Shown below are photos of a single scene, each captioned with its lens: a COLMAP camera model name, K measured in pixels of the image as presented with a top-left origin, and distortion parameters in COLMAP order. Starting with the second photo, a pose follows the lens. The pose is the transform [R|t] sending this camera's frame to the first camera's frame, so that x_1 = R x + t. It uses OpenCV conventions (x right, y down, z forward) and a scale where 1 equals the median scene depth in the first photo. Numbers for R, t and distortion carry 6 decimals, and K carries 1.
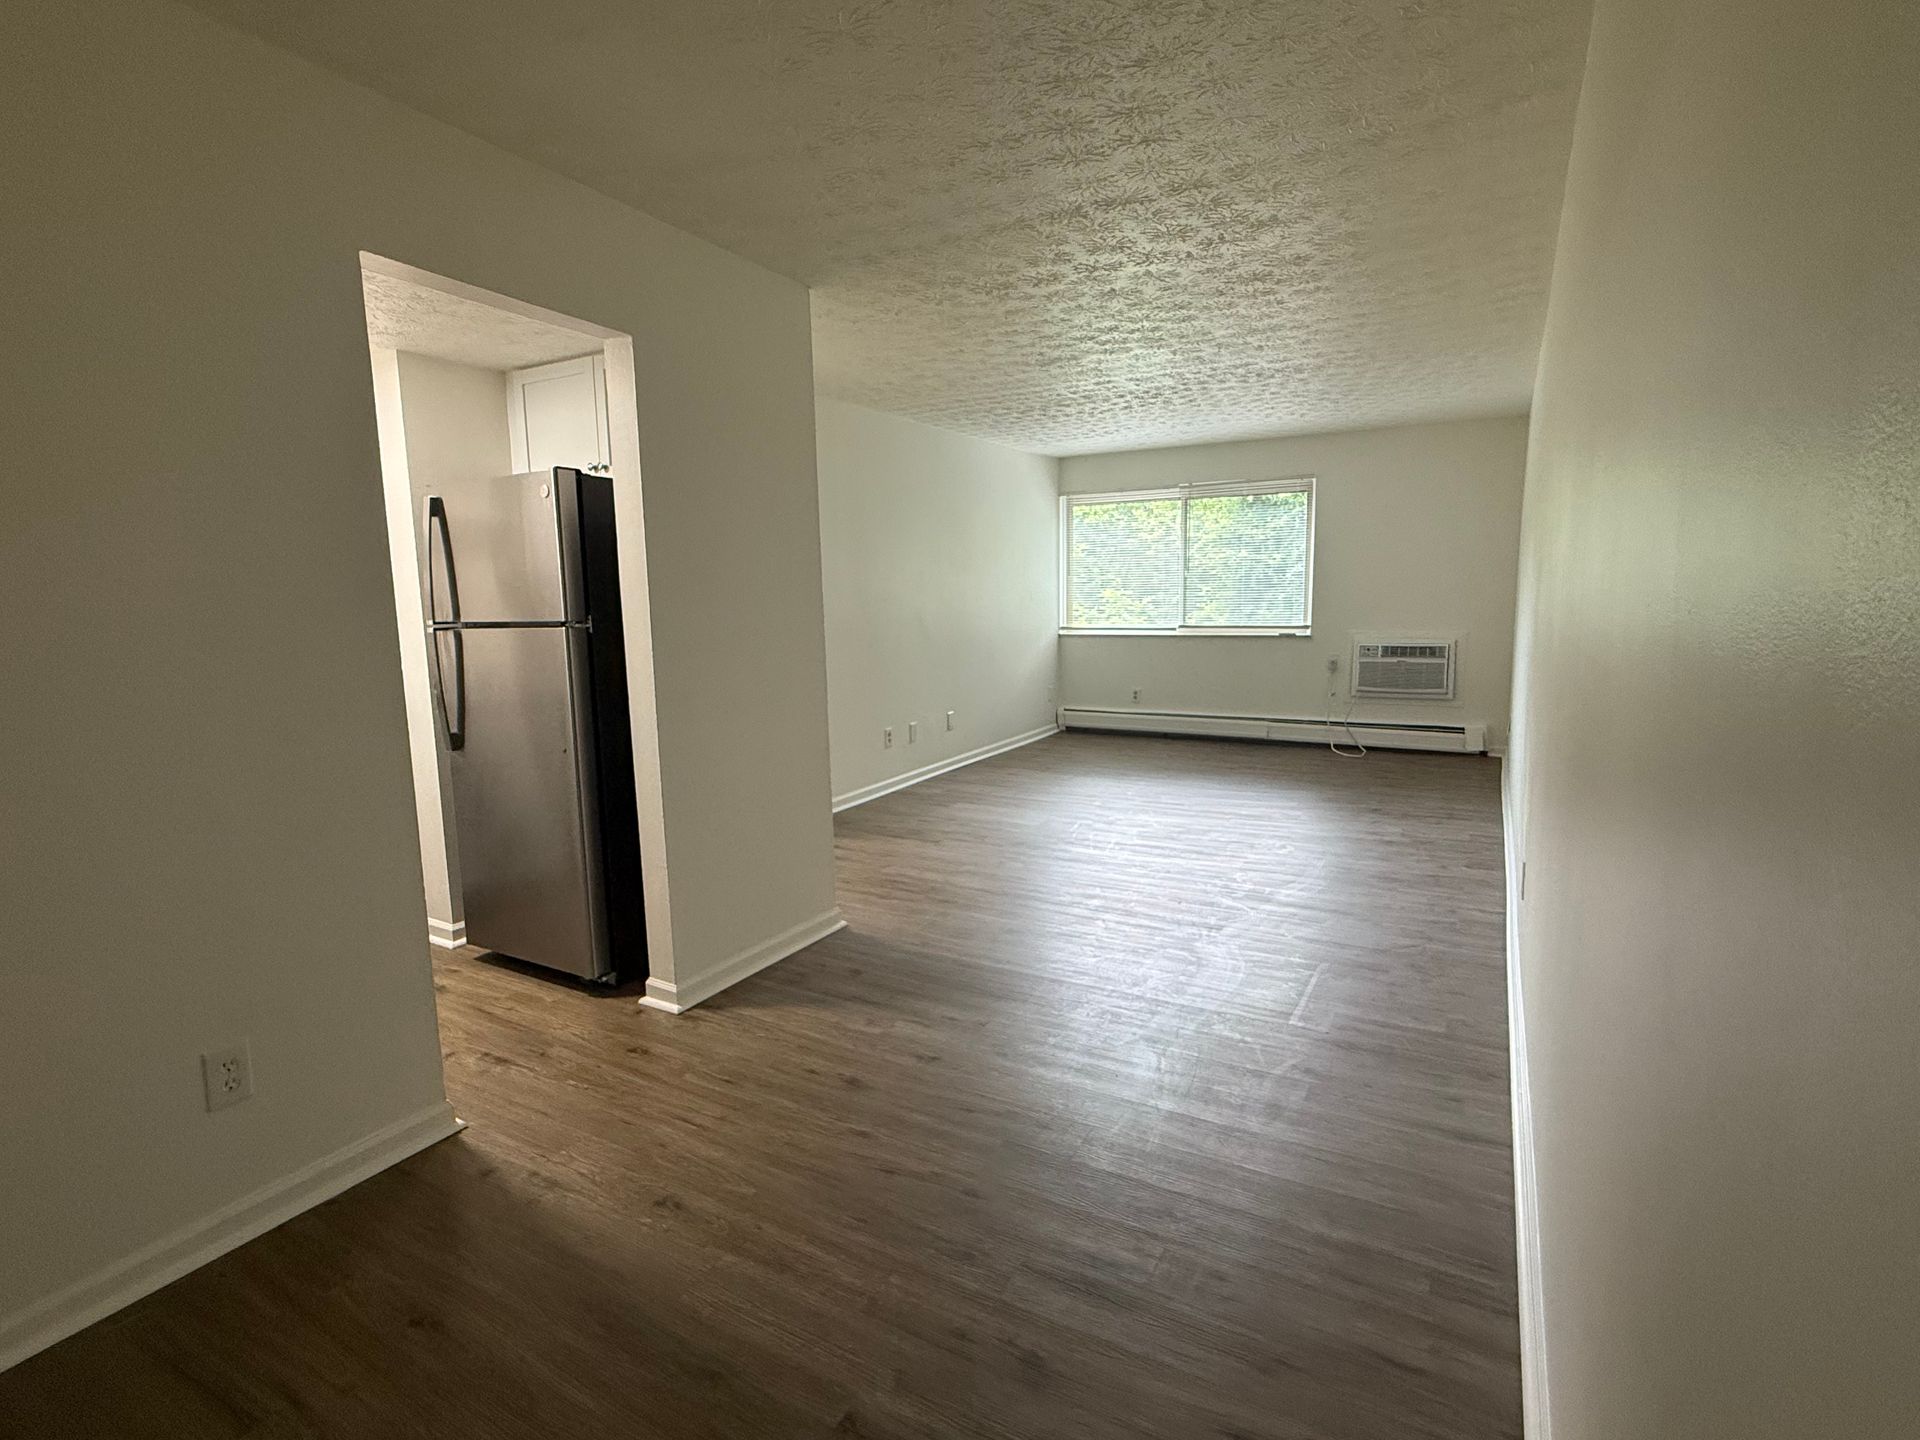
lens RADIAL K [[924.6, 0, 960.0], [0, 924.6, 720.0], [0, 0, 1]] dist [-0.000061, -0.000068]
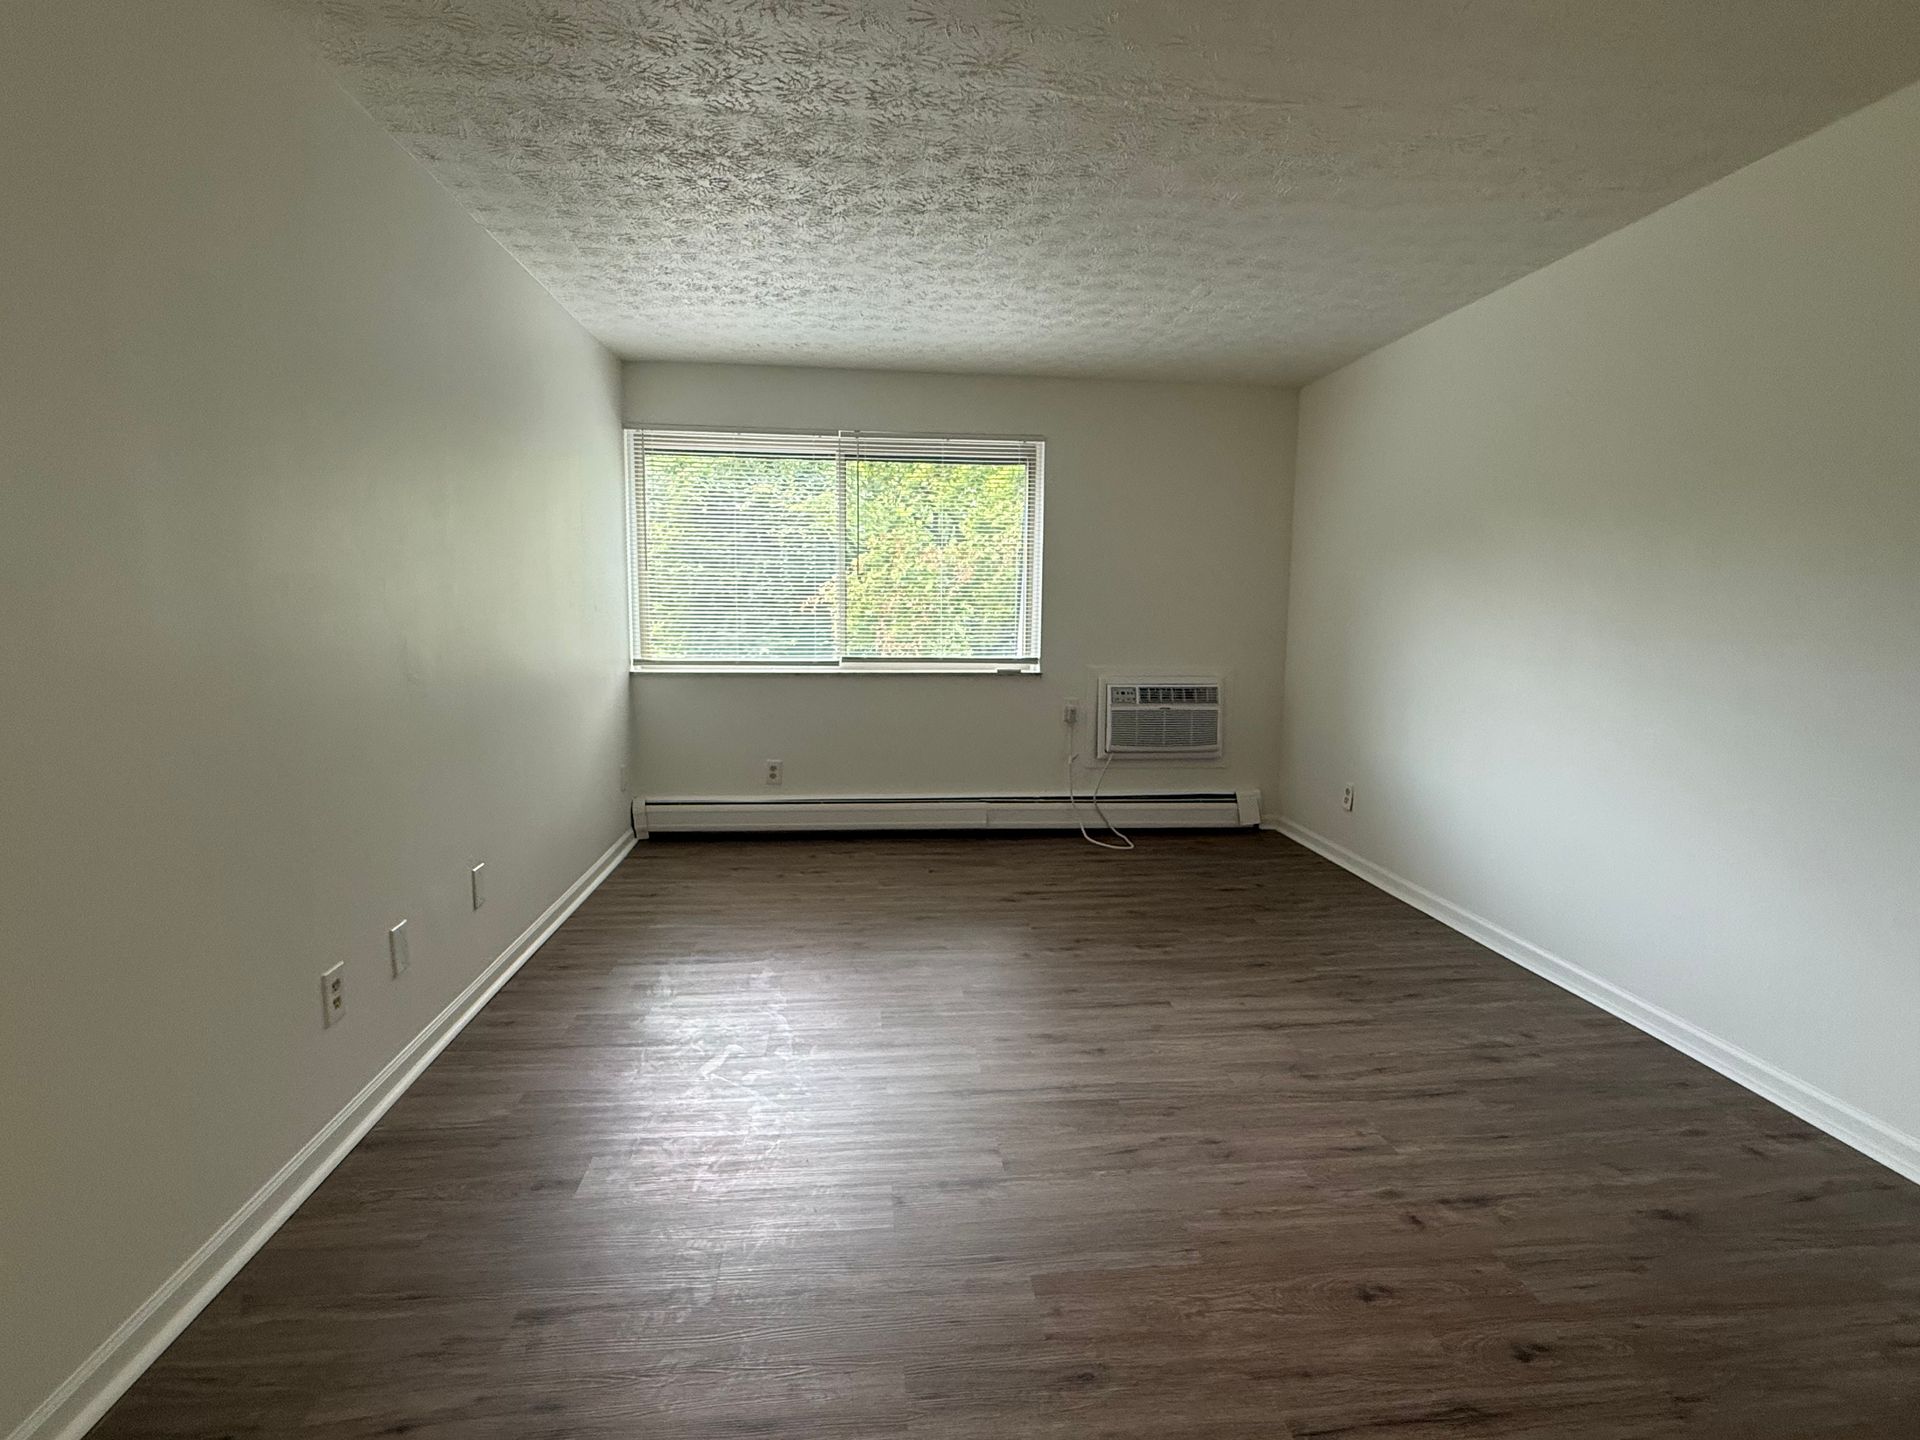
lens RADIAL K [[924.6, 0, 960.0], [0, 924.6, 720.0], [0, 0, 1]] dist [-0.000061, -0.000068]
pose [[0.808484, -0.042090, 0.587010, -0.071184], [0.054895, 0.998484, -0.004013, -0.056911], [-0.585952, 0.035468, 0.809569, 0.479767]]
